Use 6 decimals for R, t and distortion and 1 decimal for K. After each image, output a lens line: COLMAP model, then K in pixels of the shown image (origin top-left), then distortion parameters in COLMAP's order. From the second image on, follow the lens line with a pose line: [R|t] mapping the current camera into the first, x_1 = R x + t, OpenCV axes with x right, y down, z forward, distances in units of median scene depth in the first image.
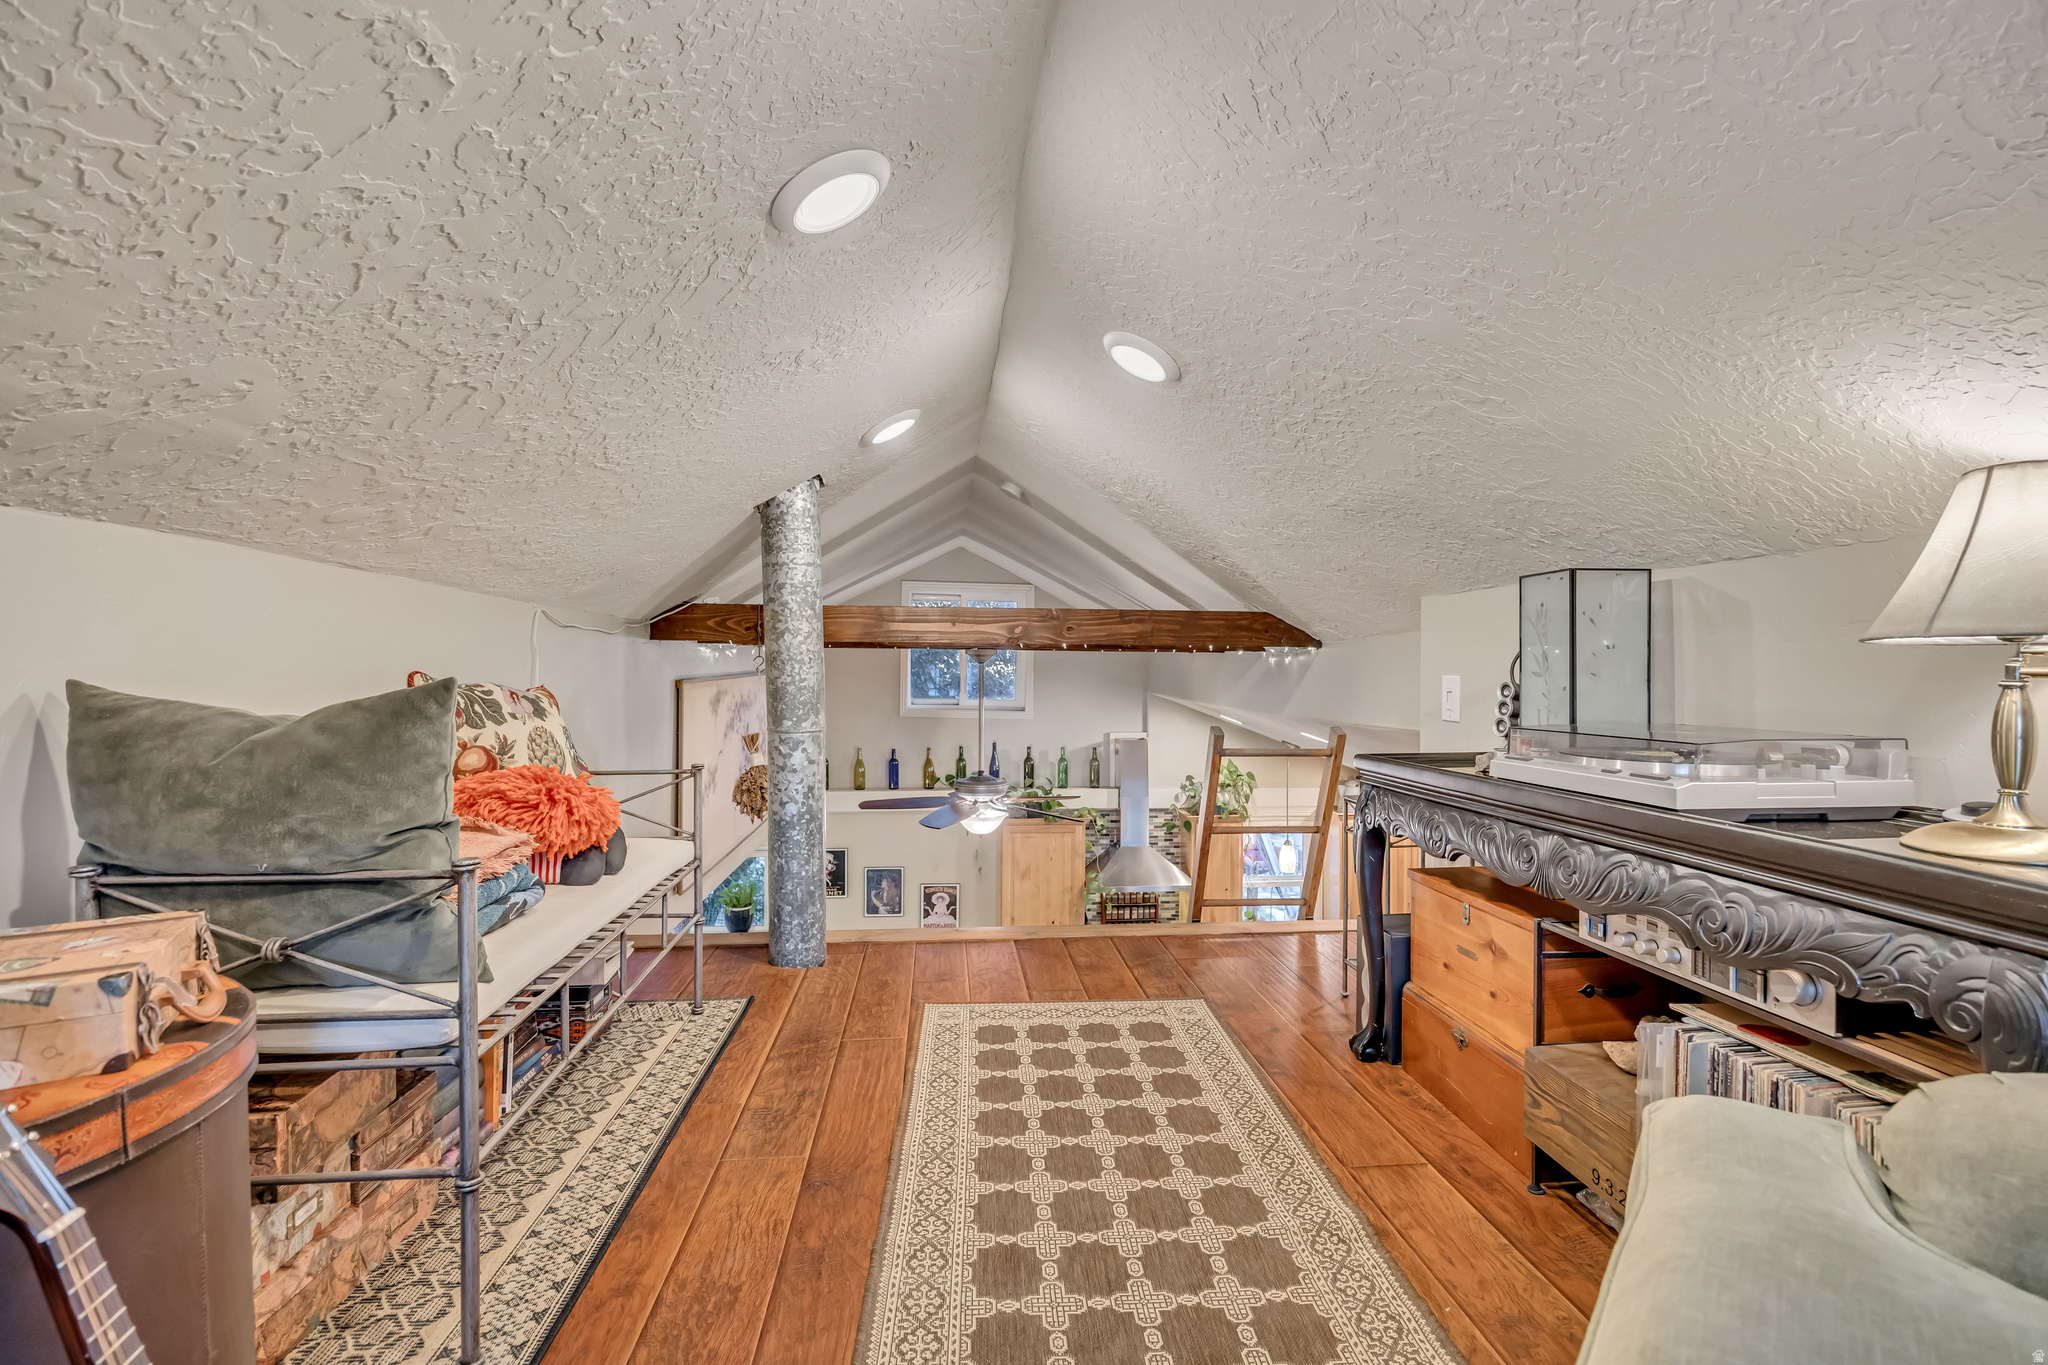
lens RADIAL K [[902.6, 0, 1016.5], [0, 902.6, 682.9], [0, 0, 1]] dist [-0.015314, 0.002290]
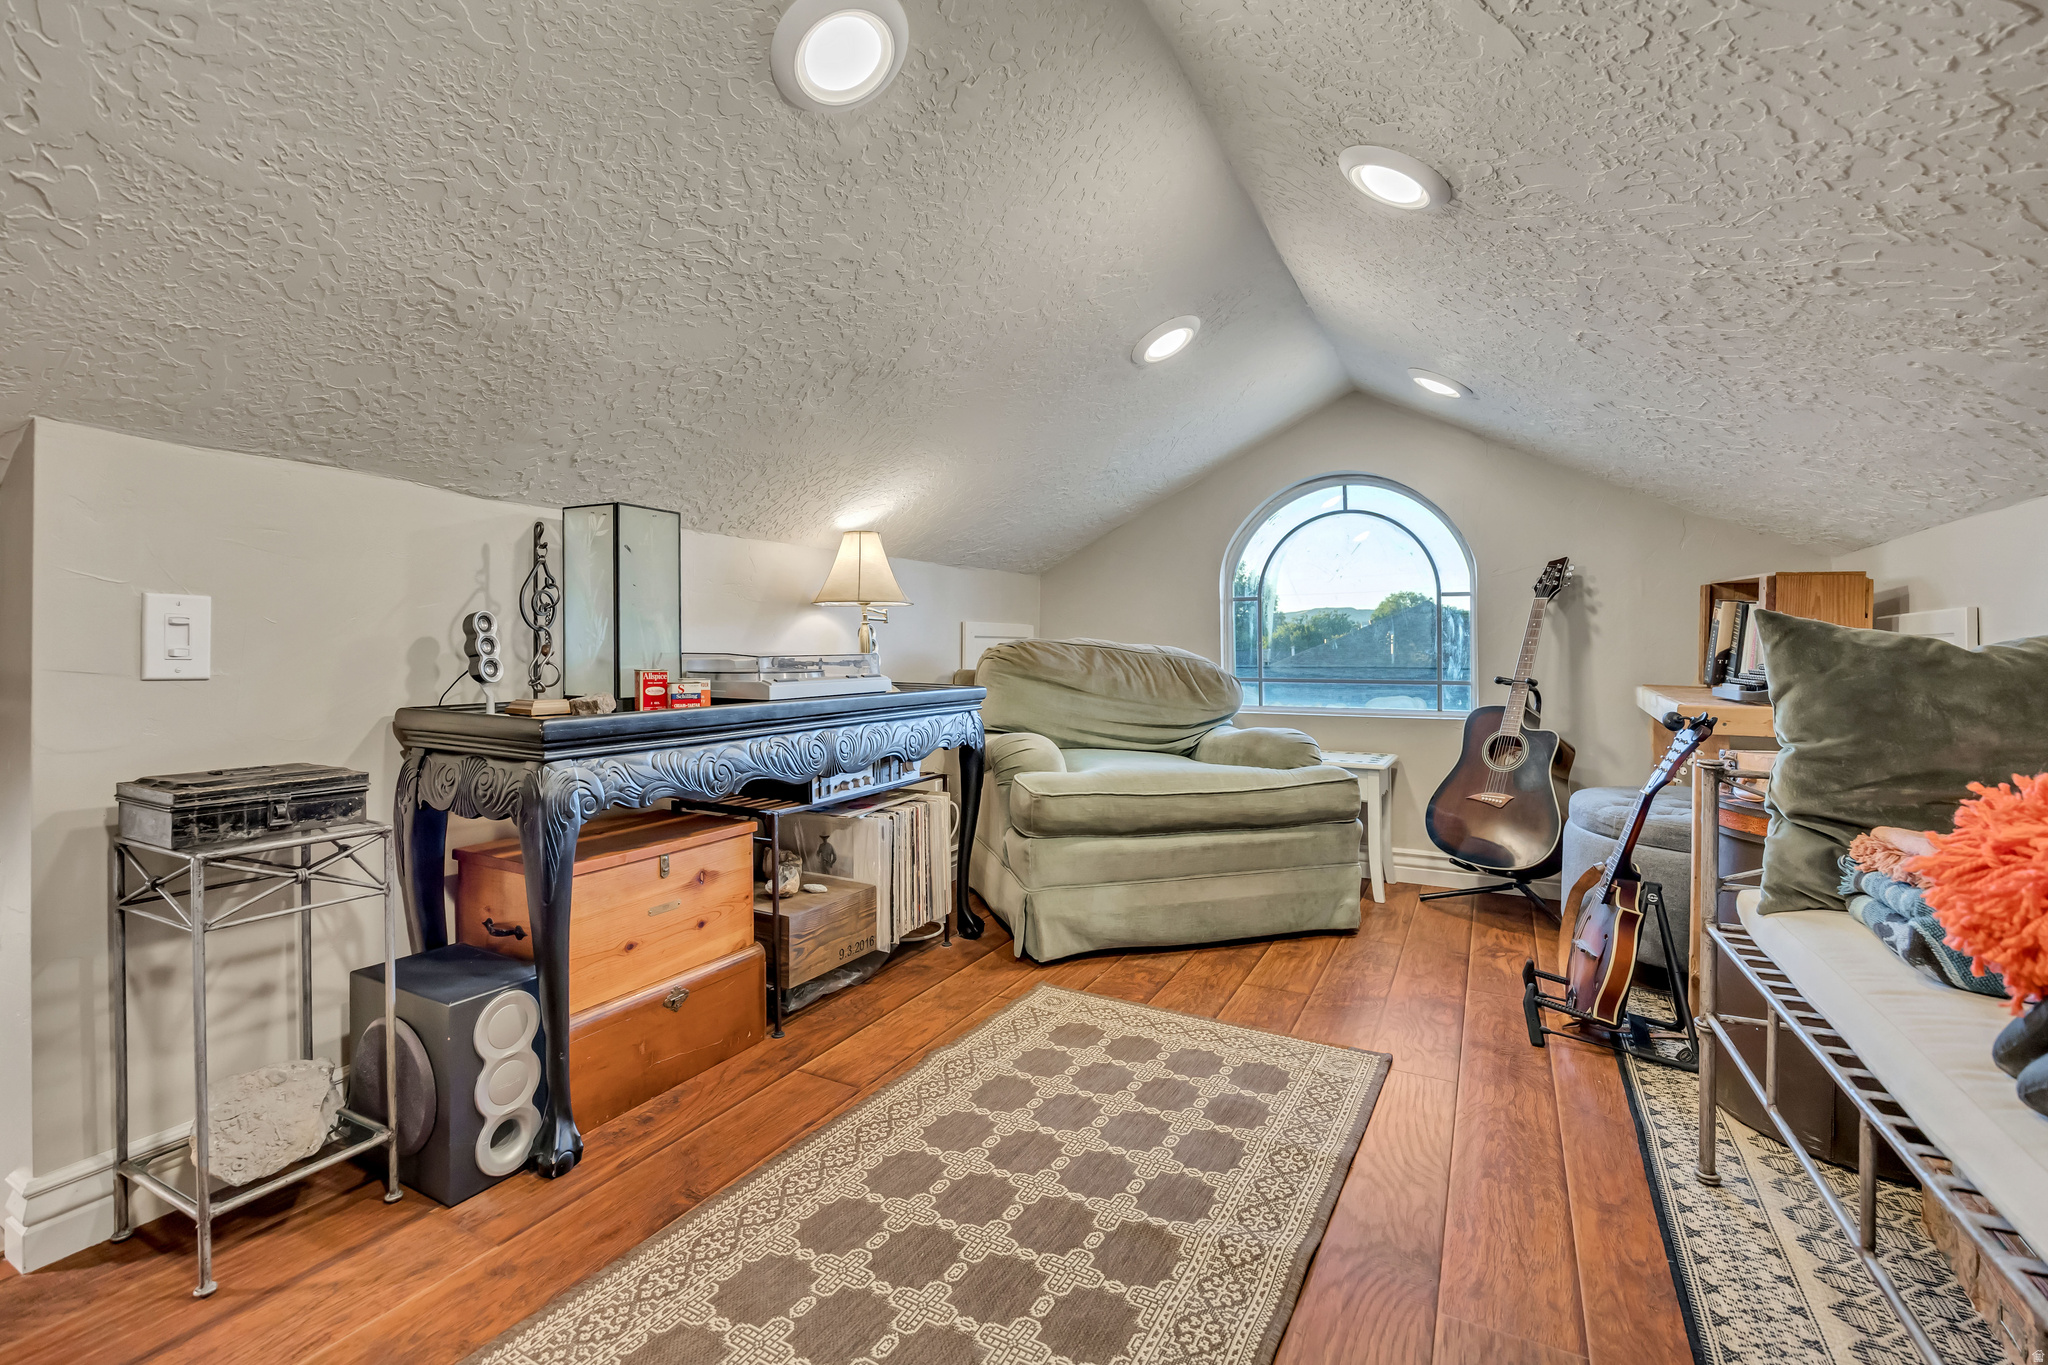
lens RADIAL K [[902.6, 0, 1009.8], [0, 902.6, 644.4], [0, 0, 1]] dist [-0.015314, 0.002290]
pose [[-0.836056, -0.008383, 0.548581, -0.338199], [-0.004664, 0.999956, 0.008171, 0.023964], [-0.548625, 0.004273, -0.836058, 1.792790]]
